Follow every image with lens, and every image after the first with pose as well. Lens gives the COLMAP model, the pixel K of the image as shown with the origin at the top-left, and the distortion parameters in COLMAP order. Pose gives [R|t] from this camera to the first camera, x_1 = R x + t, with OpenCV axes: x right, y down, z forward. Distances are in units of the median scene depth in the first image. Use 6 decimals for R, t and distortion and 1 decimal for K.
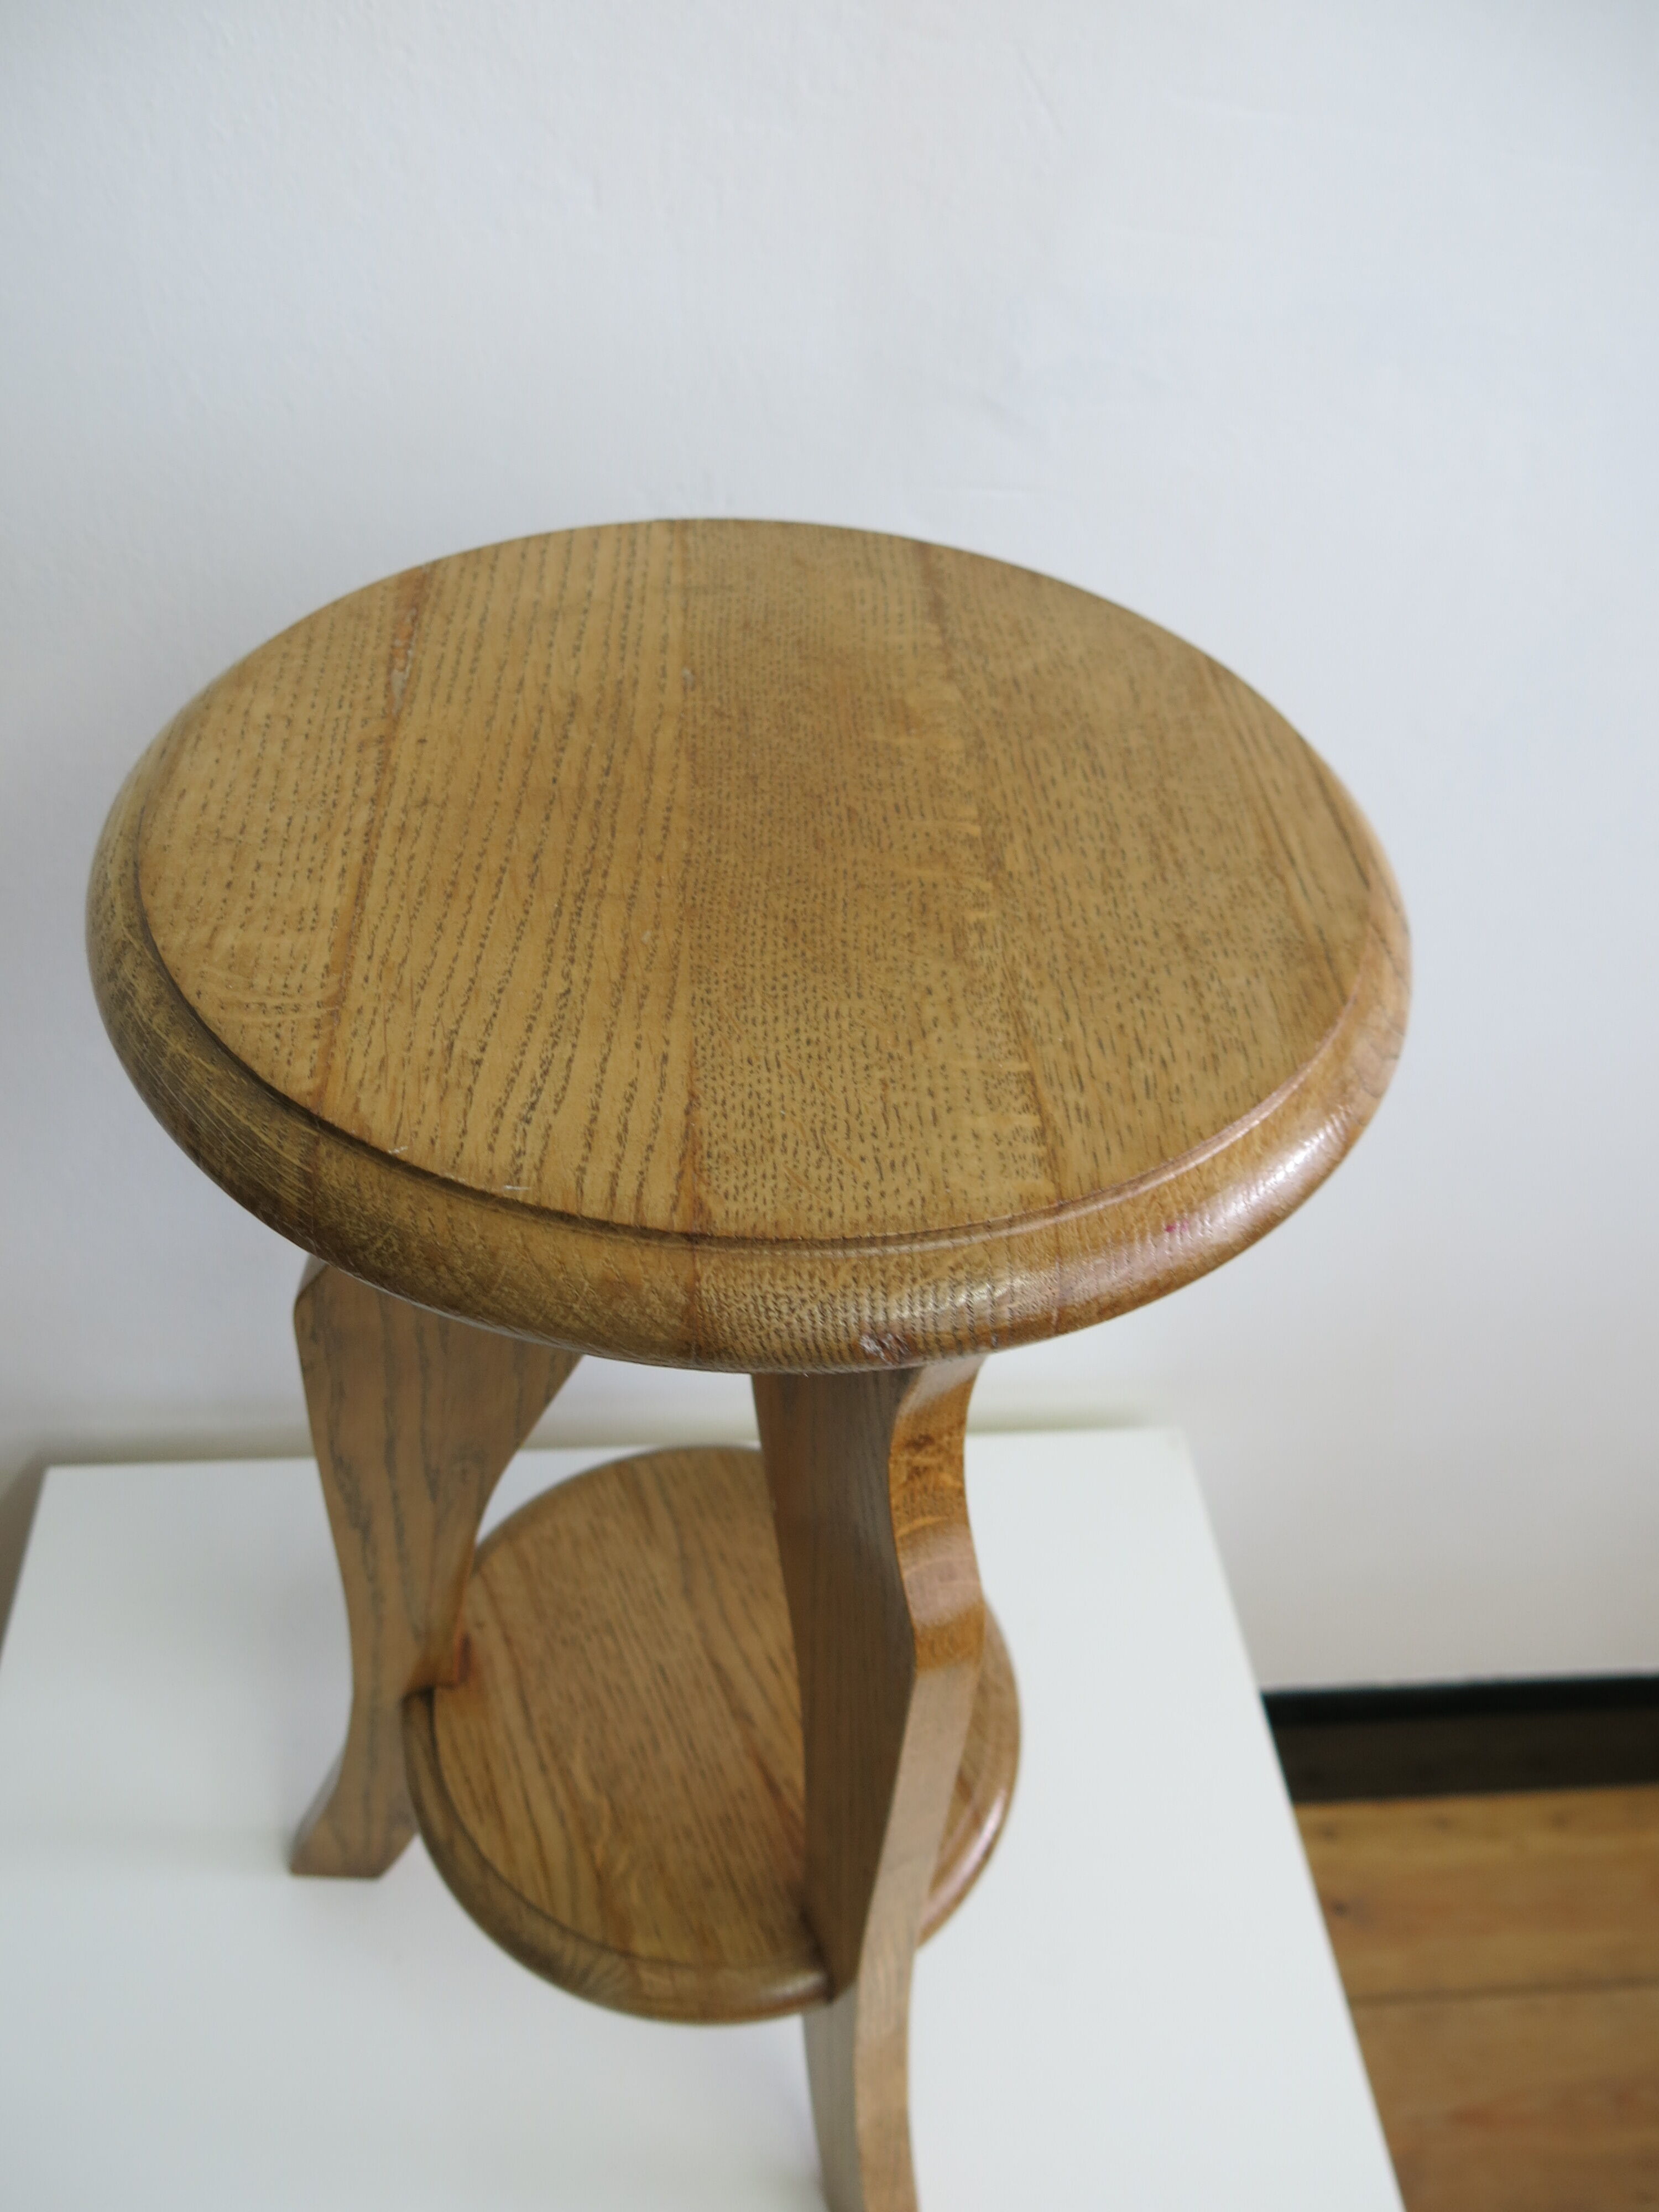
lens RADIAL K [[1844.7, 0, 786.7], [0, 1844.7, 1101.6], [0, 0, 1]] dist [-0.003211, -0.054580]
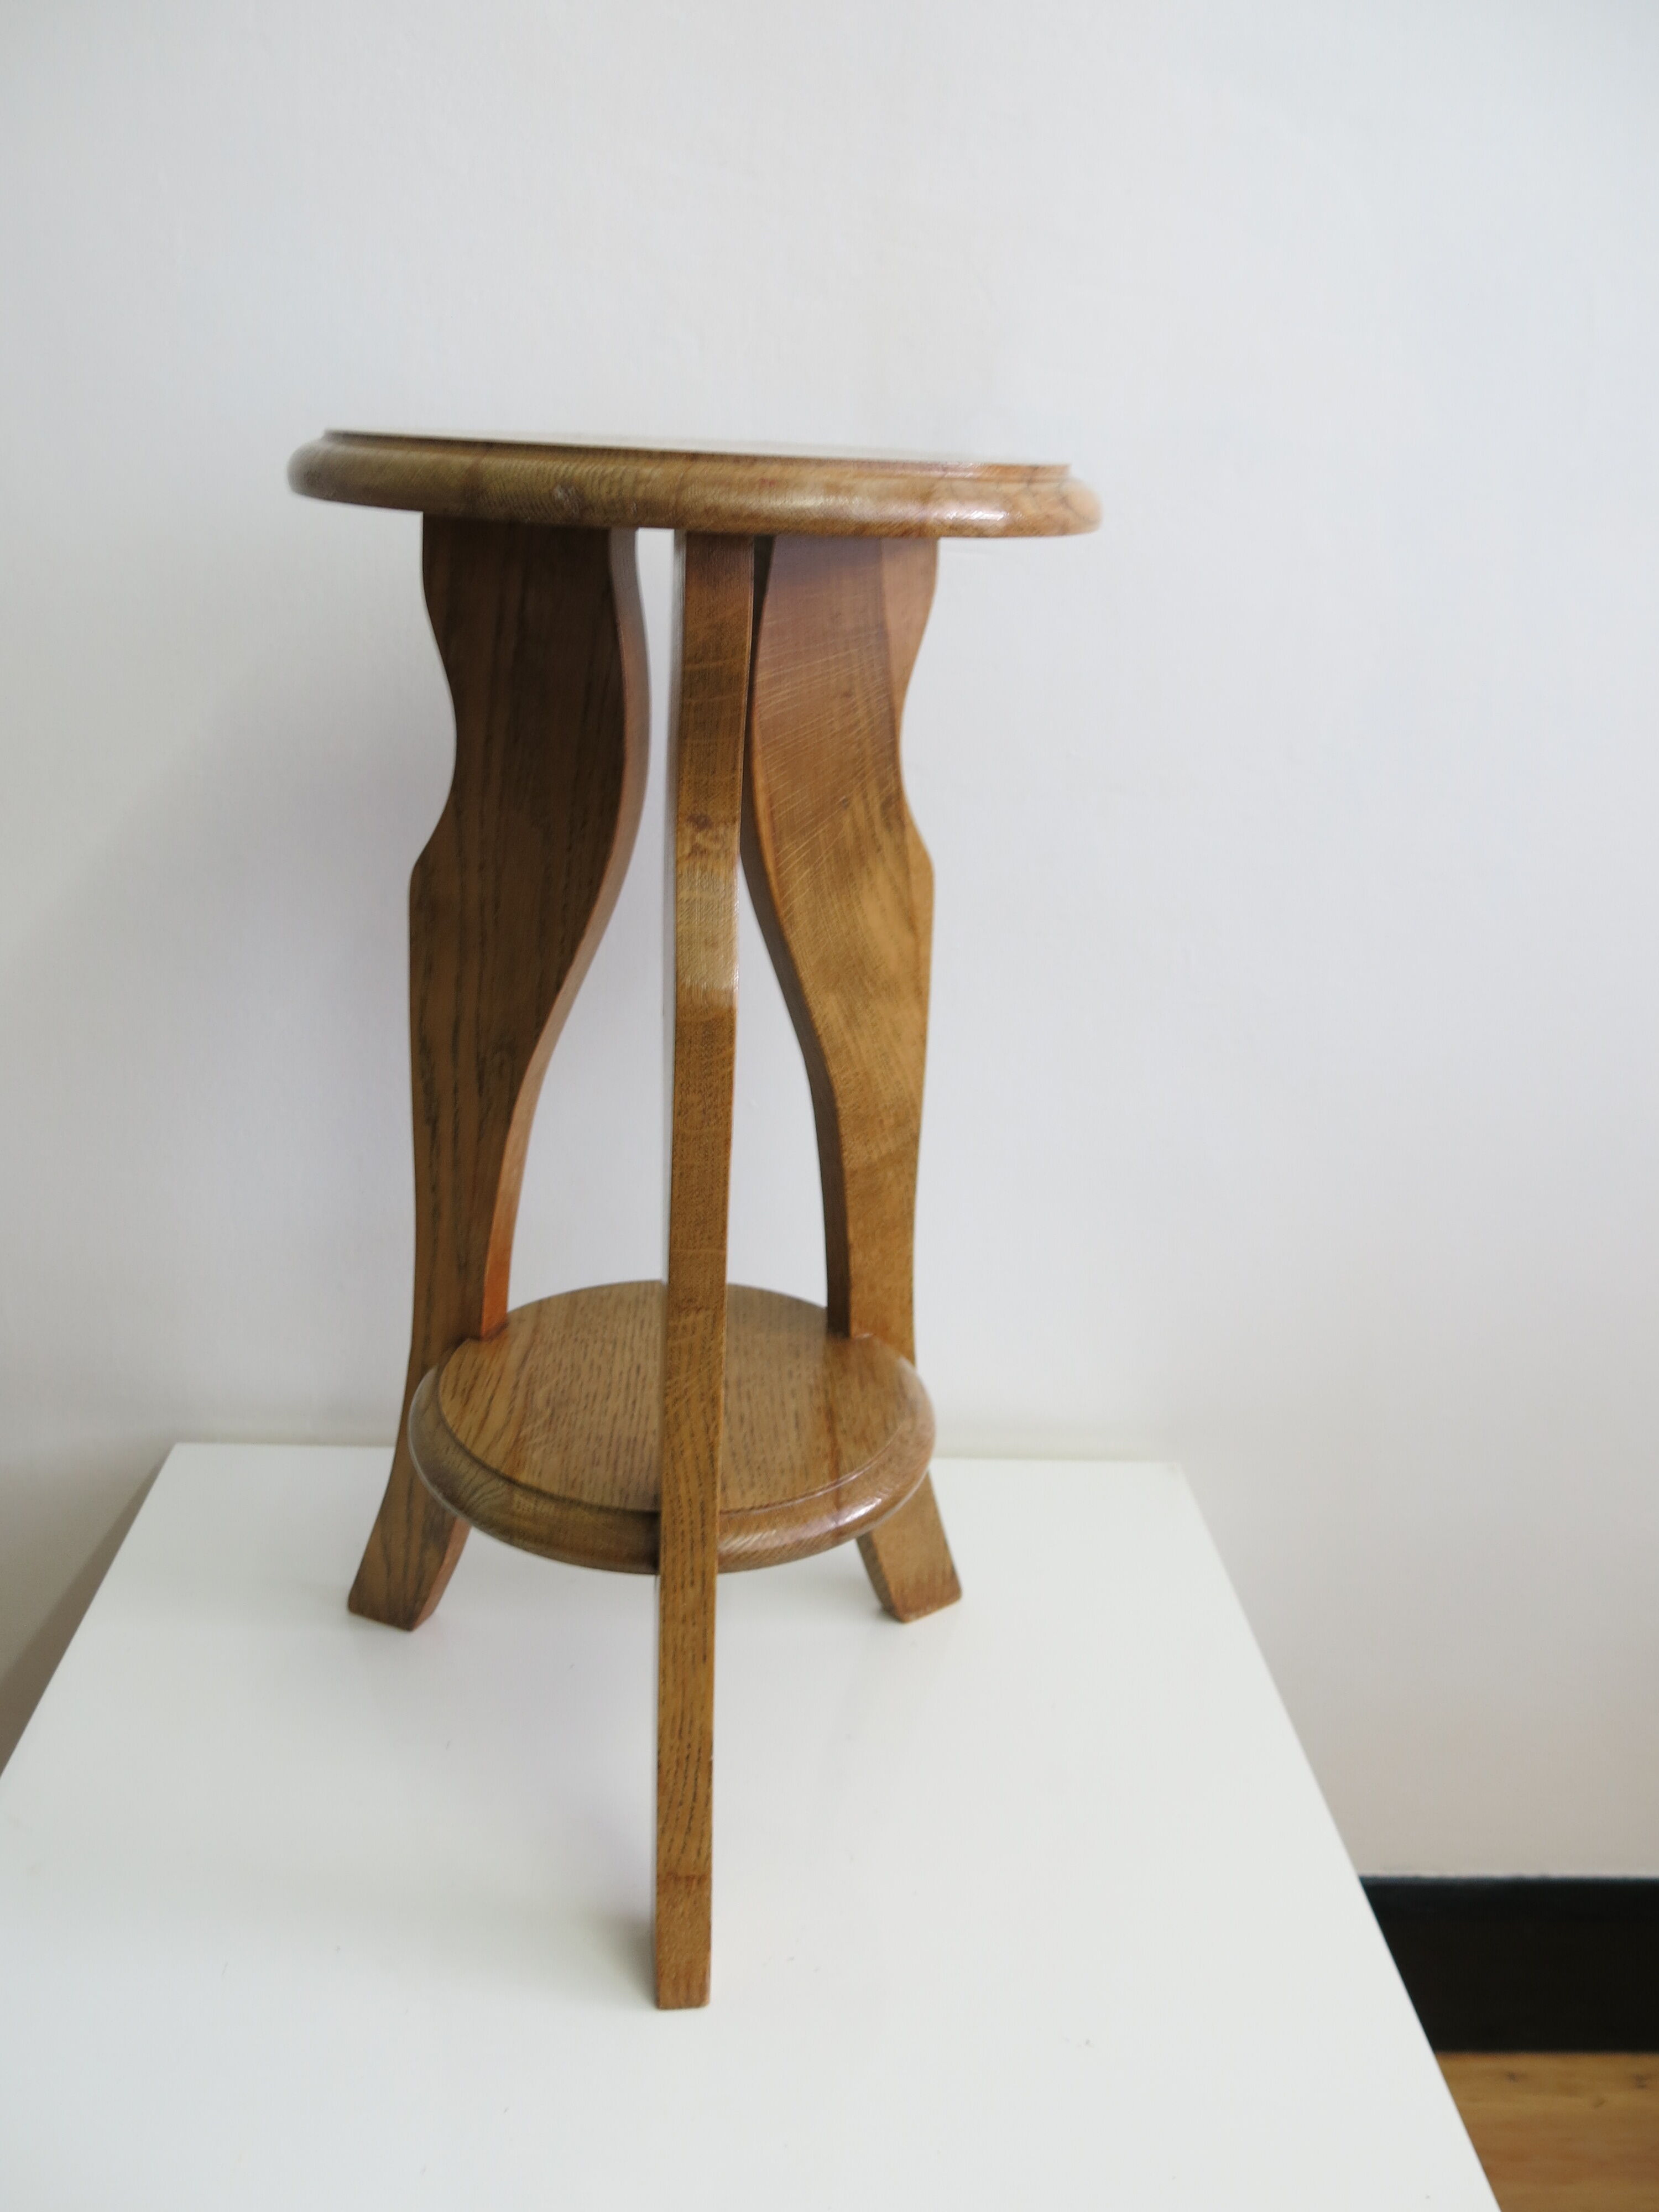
lens RADIAL K [[1844.7, 0, 786.7], [0, 1844.7, 1101.6], [0, 0, 1]] dist [-0.003211, -0.054580]
pose [[0.928220, 0.113975, -0.354142, 0.452677], [-0.249834, 0.896304, -0.366363, 0.602252], [0.275663, 0.428542, 0.860443, -0.088299]]
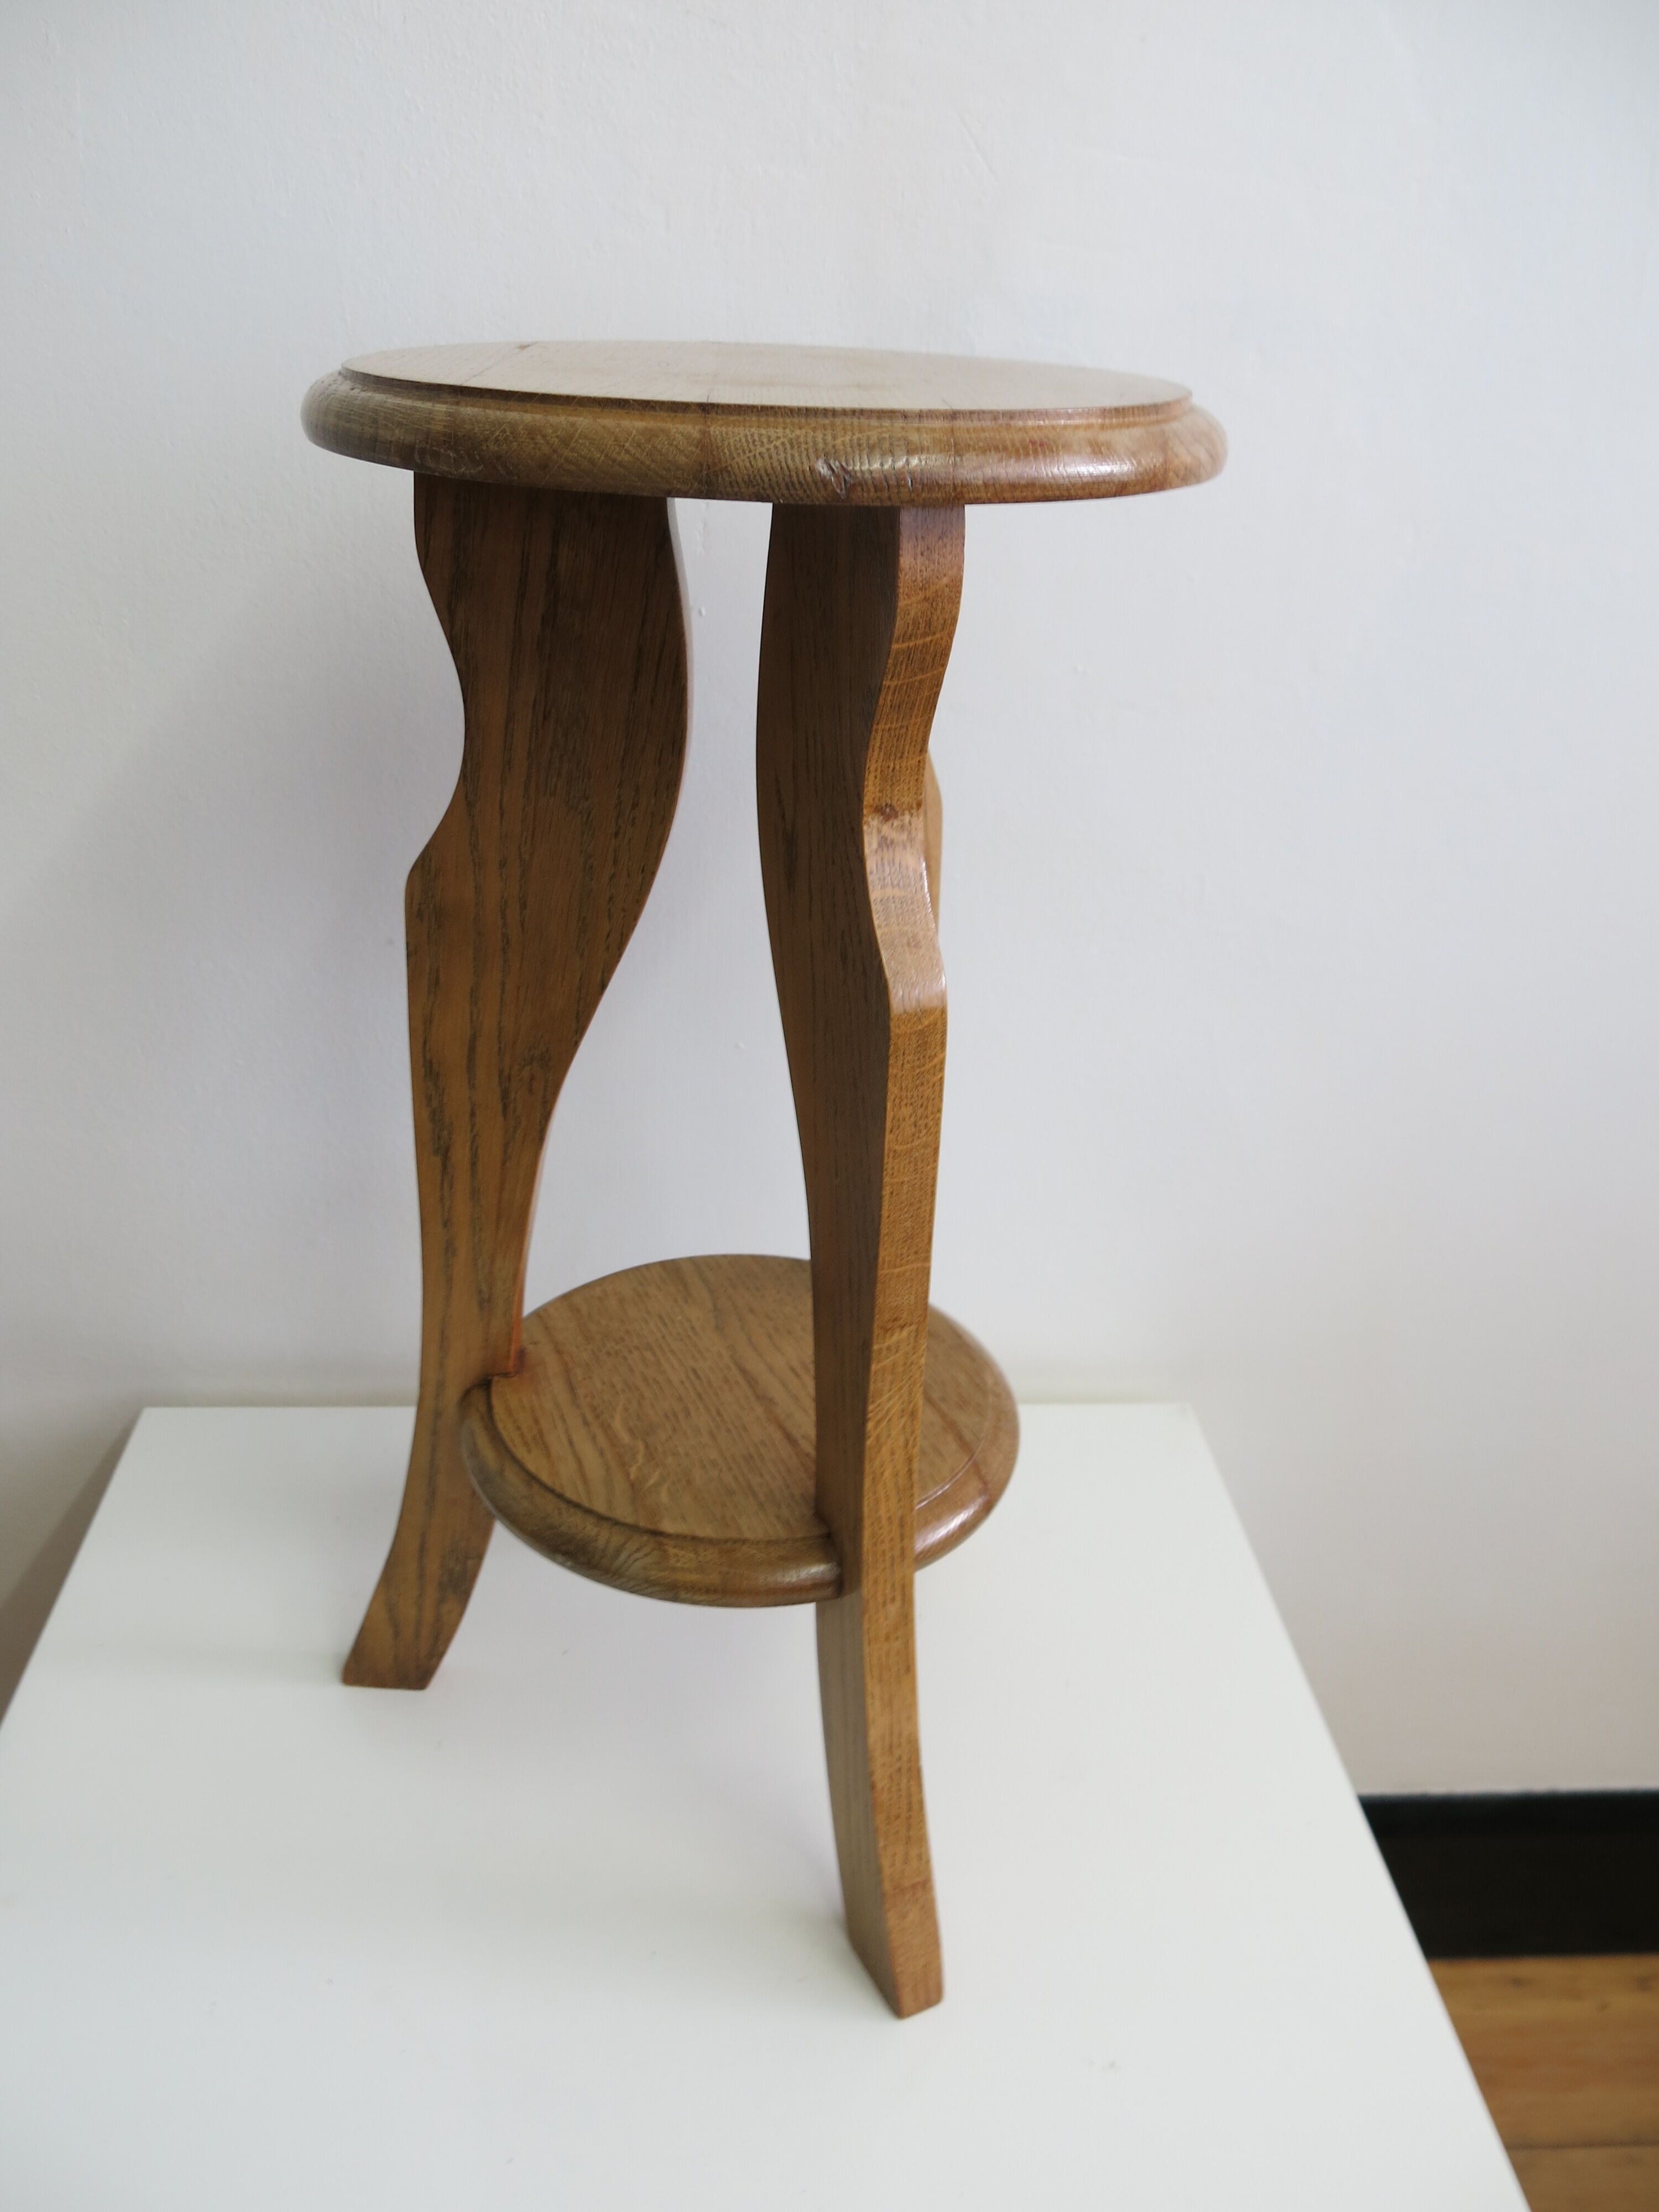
lens RADIAL K [[1844.7, 0, 786.7], [0, 1844.7, 1101.6], [0, 0, 1]] dist [-0.003211, -0.054580]
pose [[0.999304, -0.007807, -0.036488, 0.032201], [-0.003980, 0.949991, -0.312252, 0.531132], [0.037101, 0.312180, 0.949298, -0.120967]]
